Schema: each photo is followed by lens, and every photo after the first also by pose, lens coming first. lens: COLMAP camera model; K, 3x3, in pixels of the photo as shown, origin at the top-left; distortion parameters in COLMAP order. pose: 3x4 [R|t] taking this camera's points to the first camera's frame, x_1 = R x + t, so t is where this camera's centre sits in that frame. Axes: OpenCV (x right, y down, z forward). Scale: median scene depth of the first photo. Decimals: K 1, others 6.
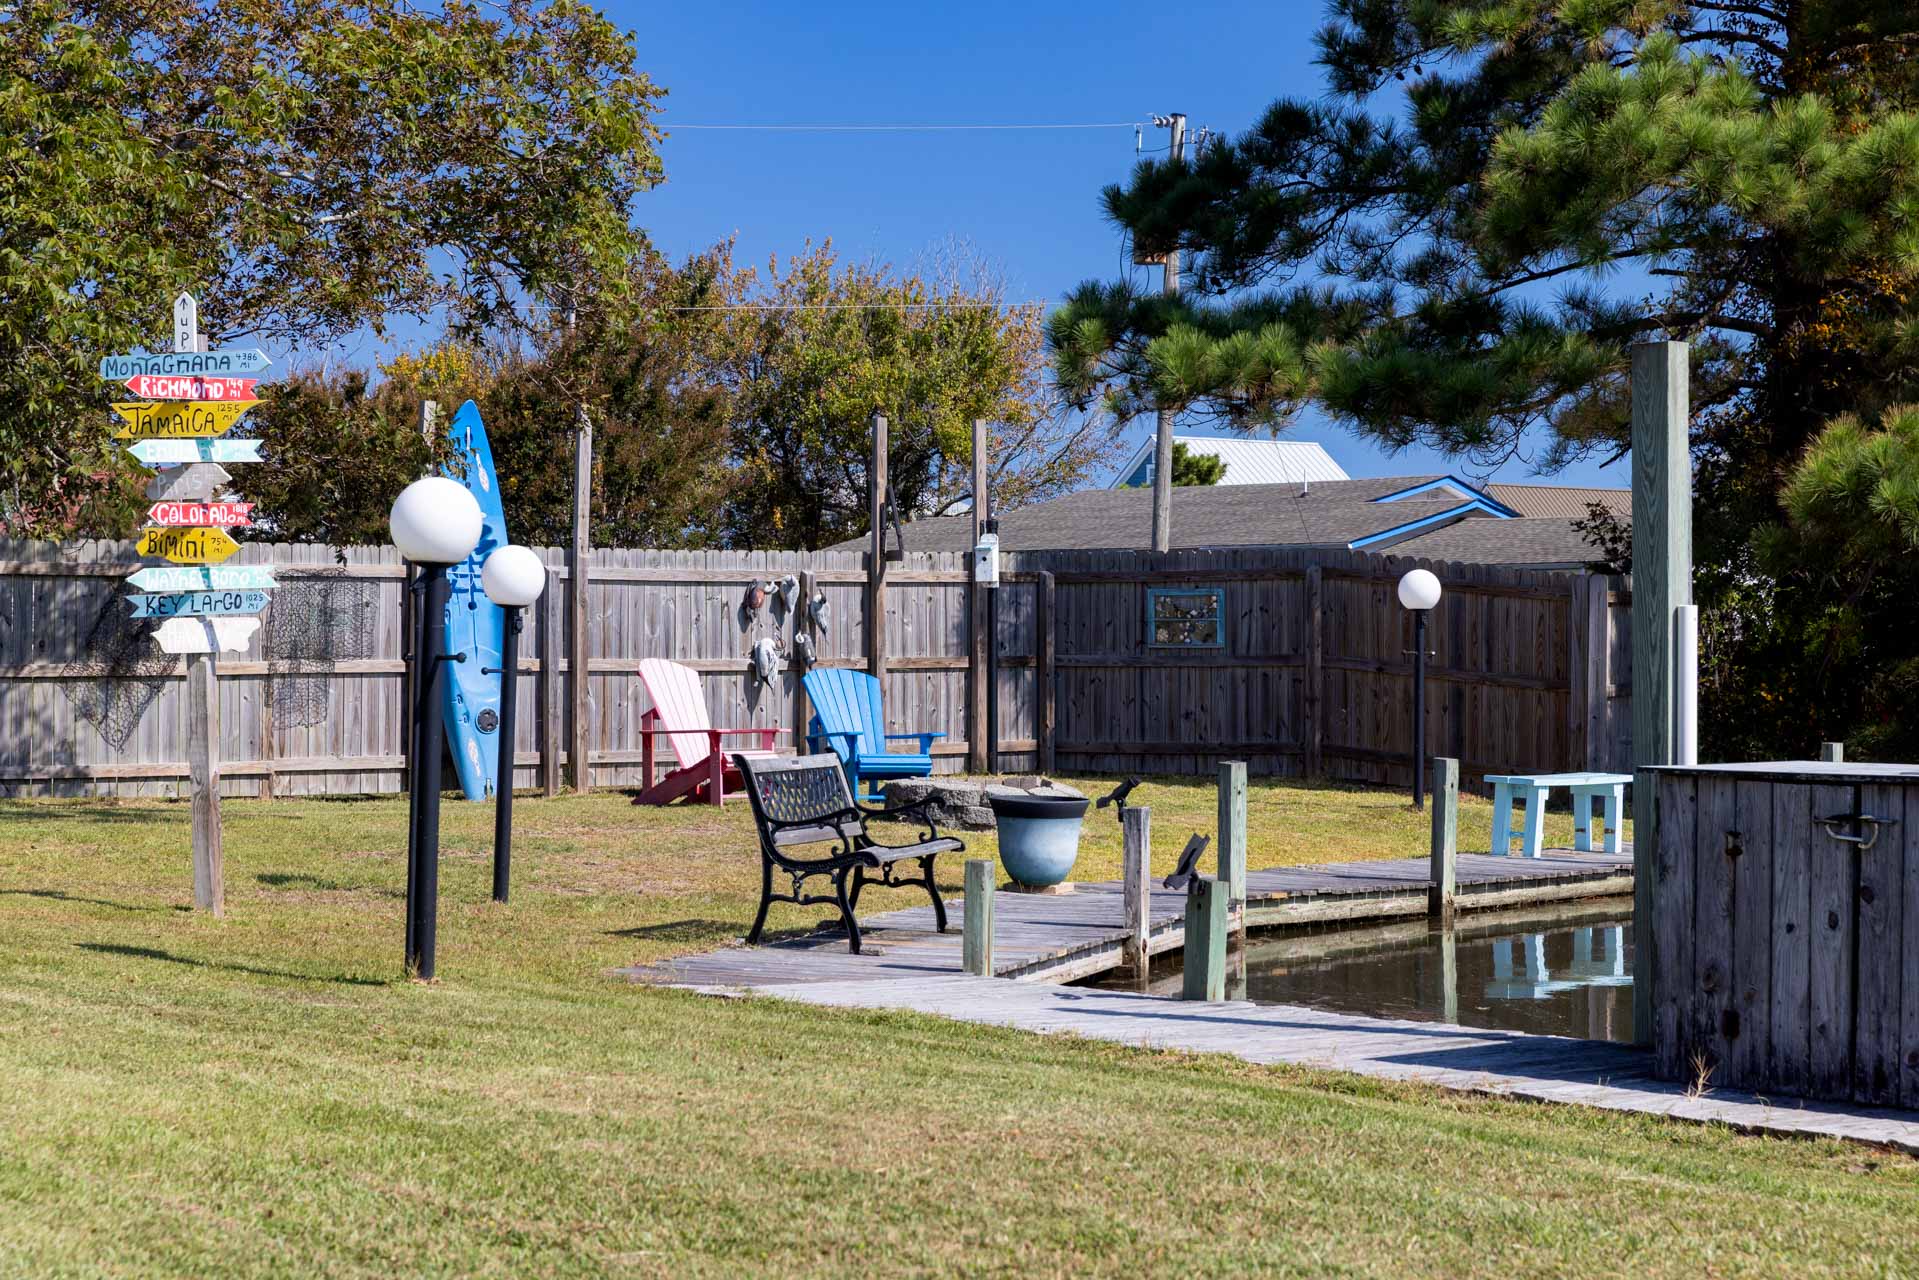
lens RADIAL K [[3657.9, 0, 959.5], [0, 3657.9, 640.0], [0, 0, 1]] dist [-0.014257, -0.346550]
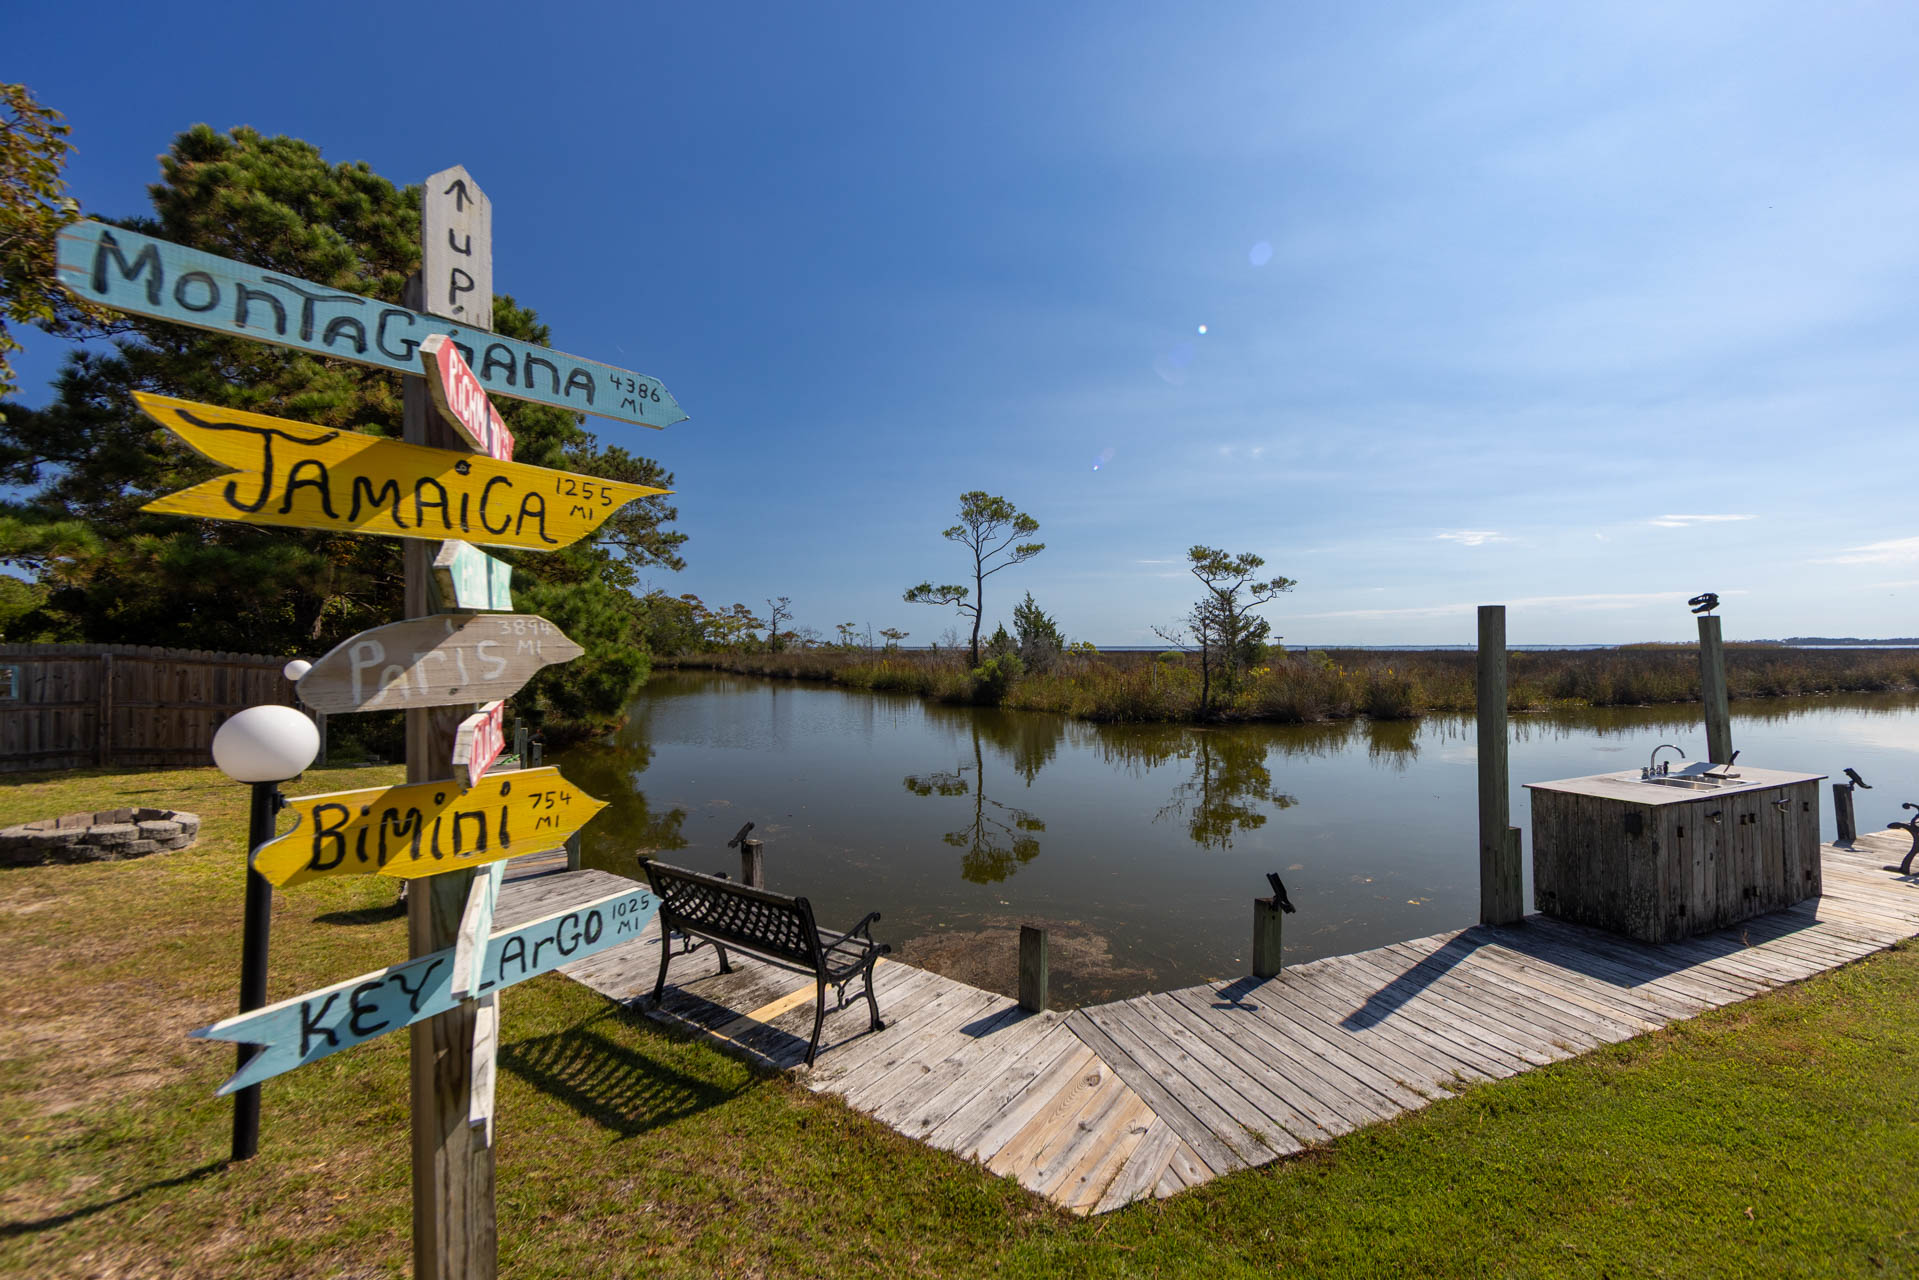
lens RADIAL K [[753.5, 0, 959.5], [0, 753.5, 640.0], [0, 0, 1]] dist [-0.001023, -0.000126]
pose [[0.303007, 0.006835, 0.952964, -0.136190], [0.002599, 0.999965, -0.007999, -0.022413], [-0.952985, 0.004901, 0.302979, 0.465102]]
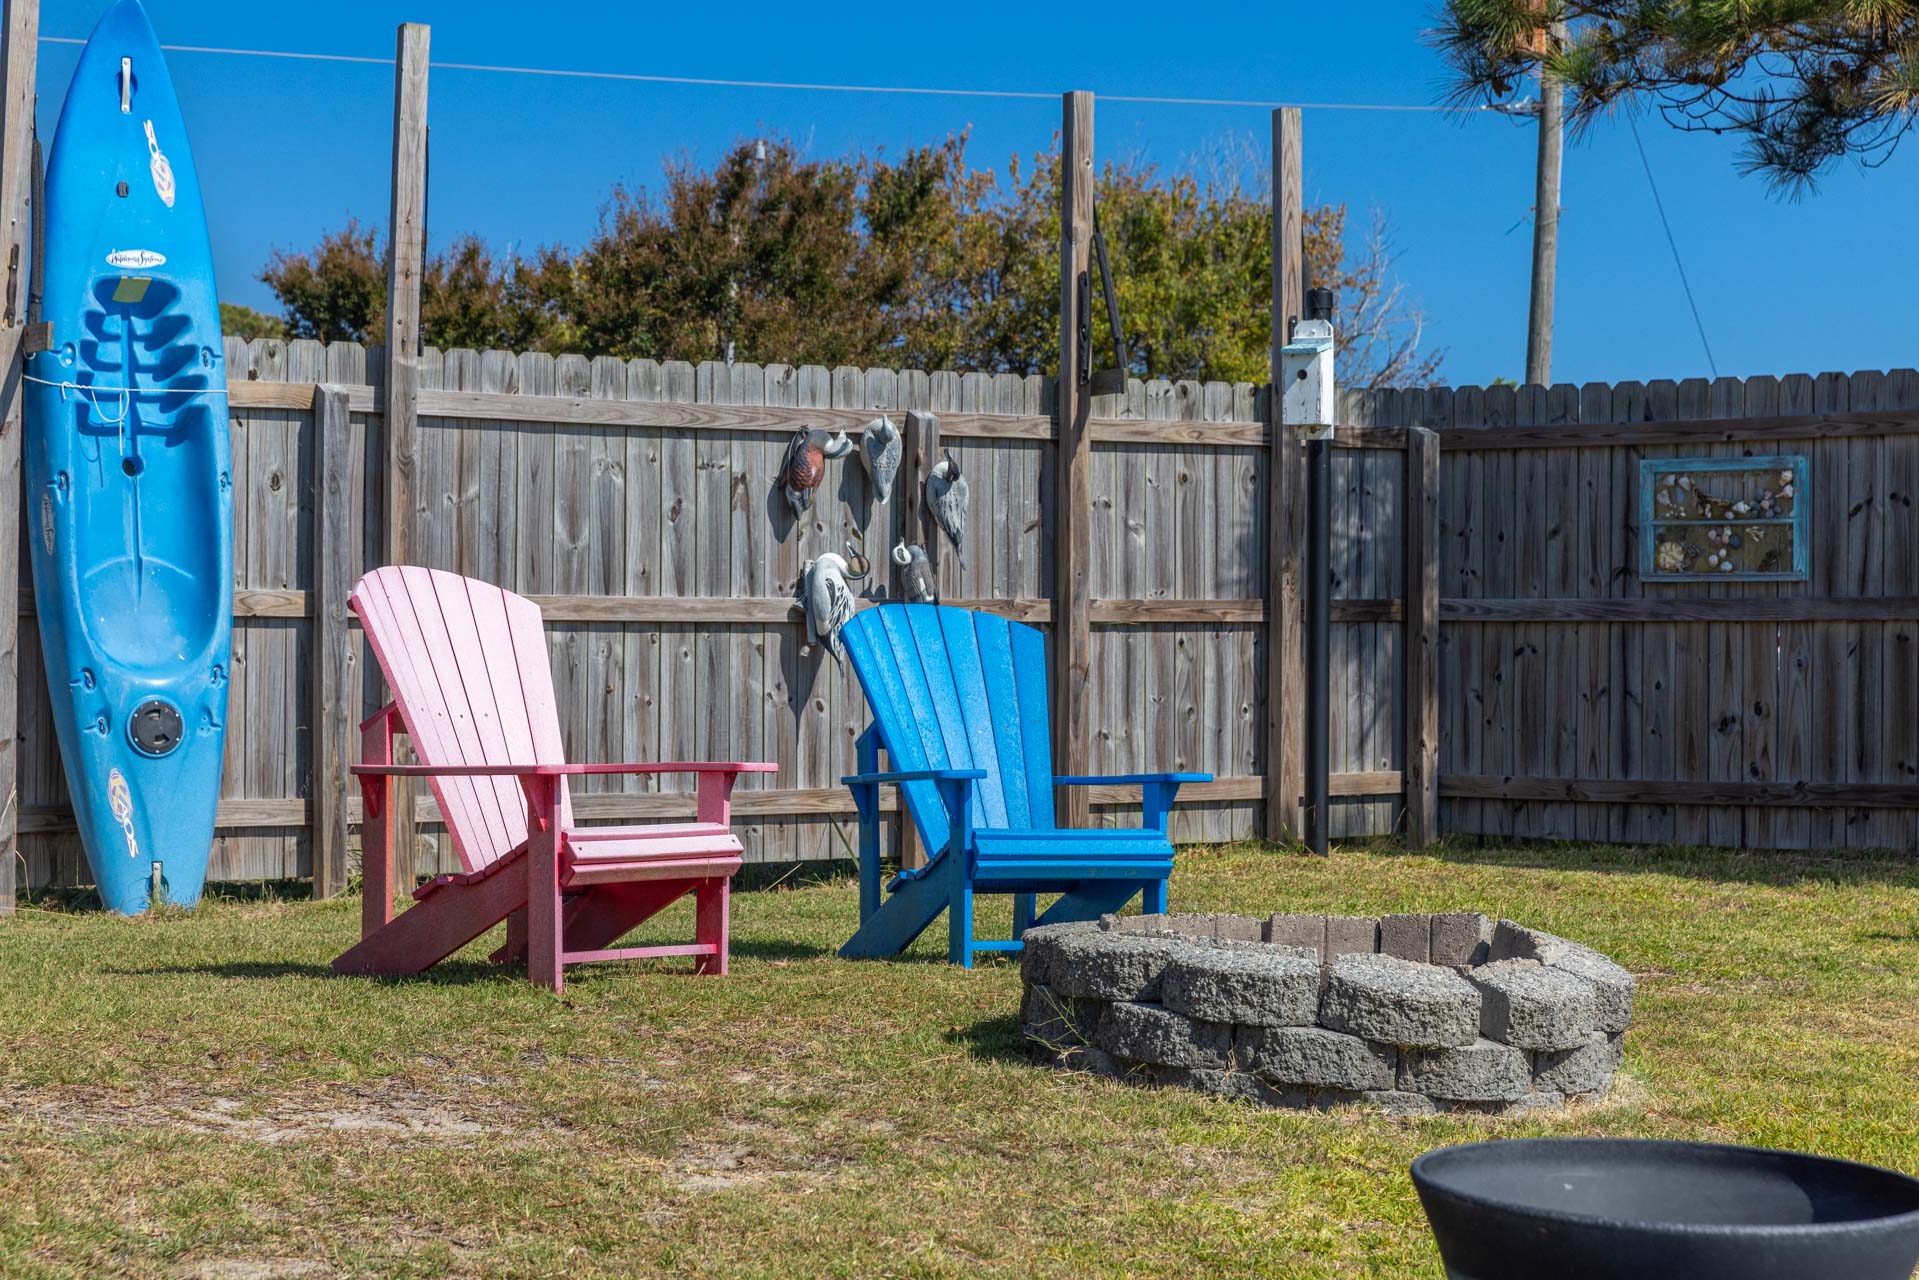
lens RADIAL K [[3657.9, 0, 959.5], [0, 3657.9, 640.0], [0, 0, 1]] dist [-0.014257, -0.346550]
pose [[0.997135, 0.005080, -0.075475, -0.001050], [-0.004961, 0.999986, 0.001766, 0.009491], [0.075483, -0.001386, 0.997146, 0.528976]]
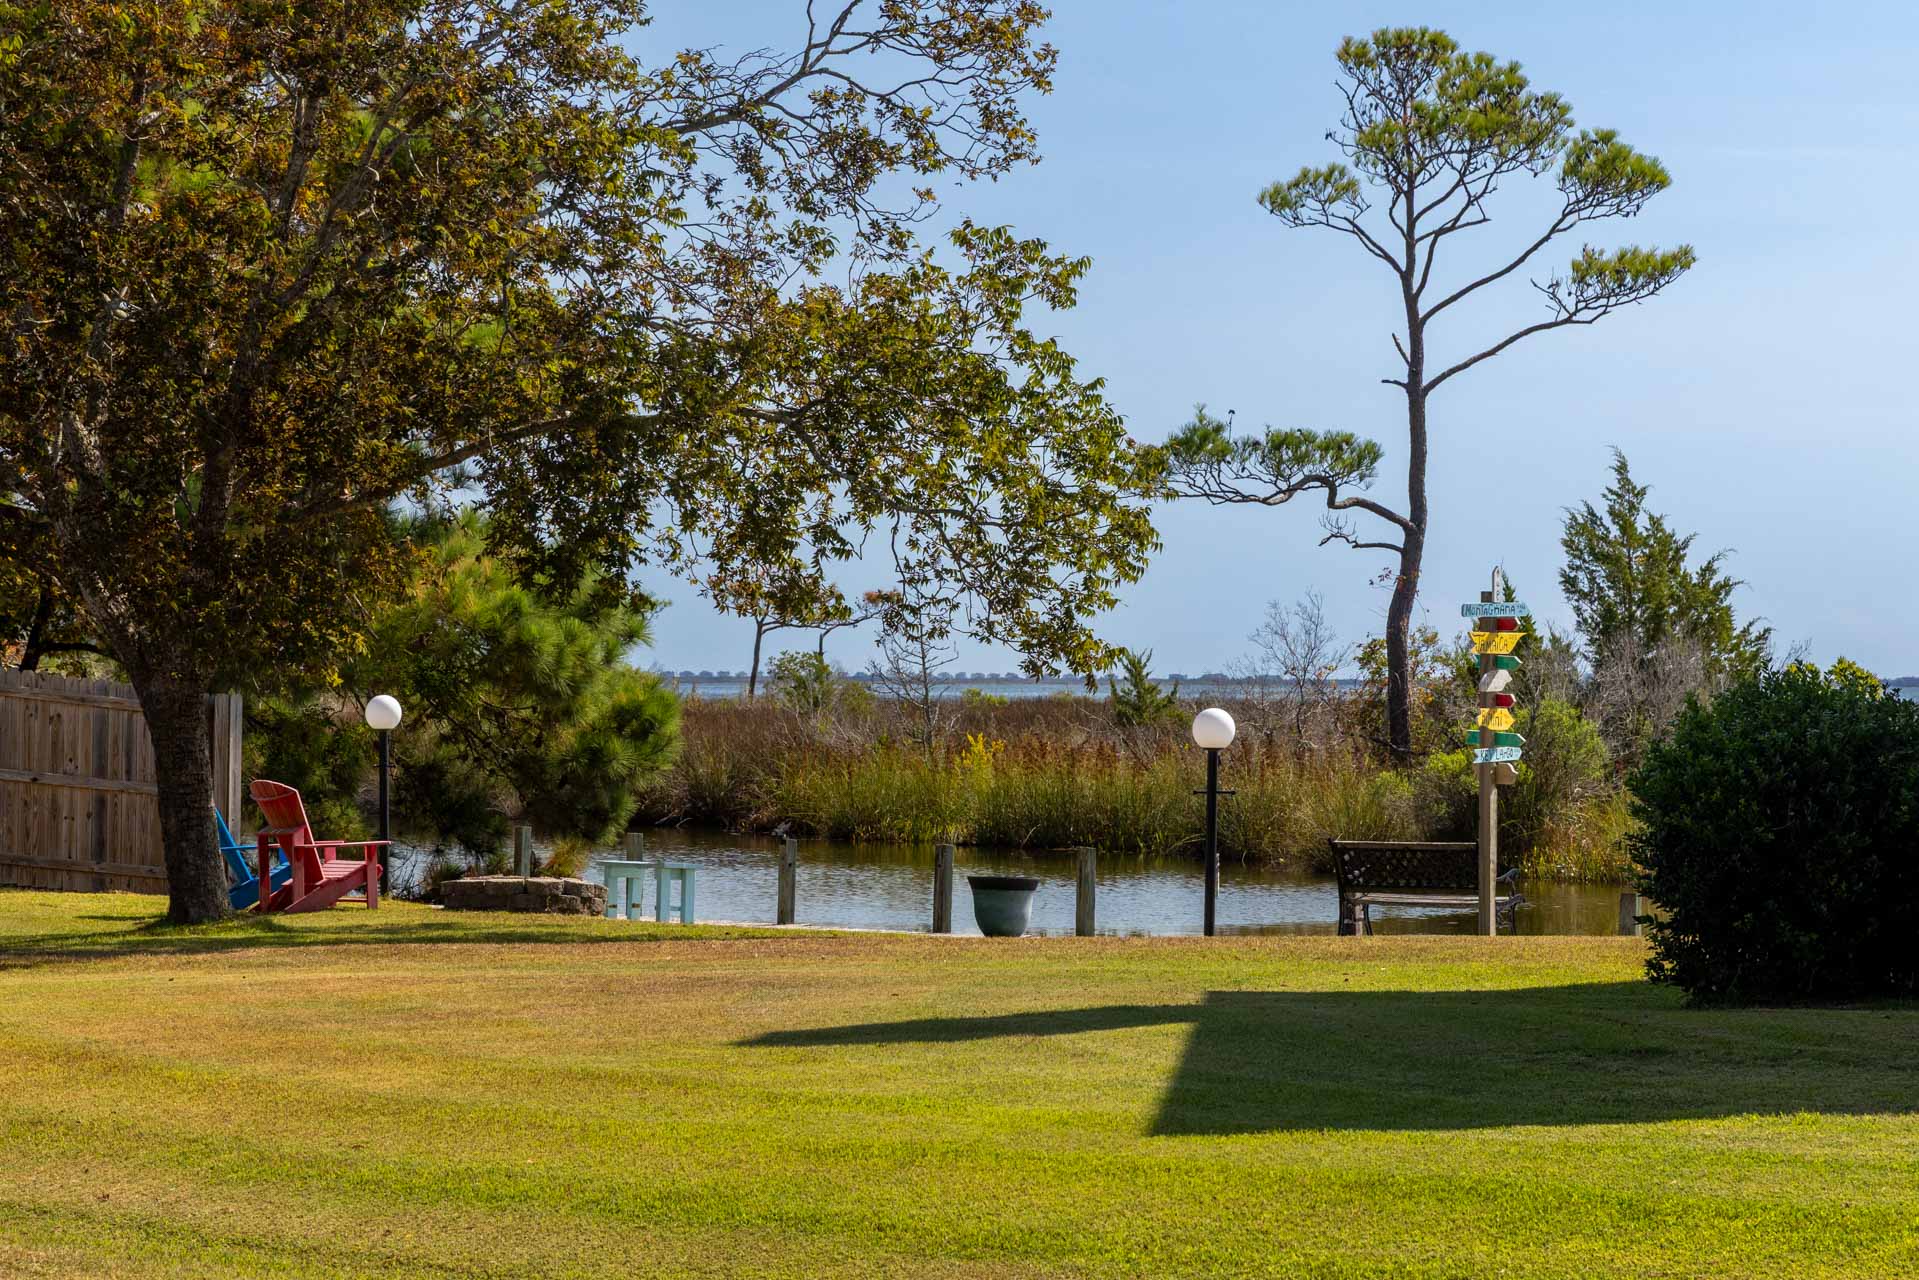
lens RADIAL K [[3657.9, 0, 959.5], [0, 3657.9, 640.0], [0, 0, 1]] dist [-0.014257, -0.346550]
pose [[0.387022, 0.009094, 0.922025, -0.797767], [-0.005186, 0.999957, -0.007686, -0.026048], [-0.922056, -0.001807, 0.387053, 0.312233]]
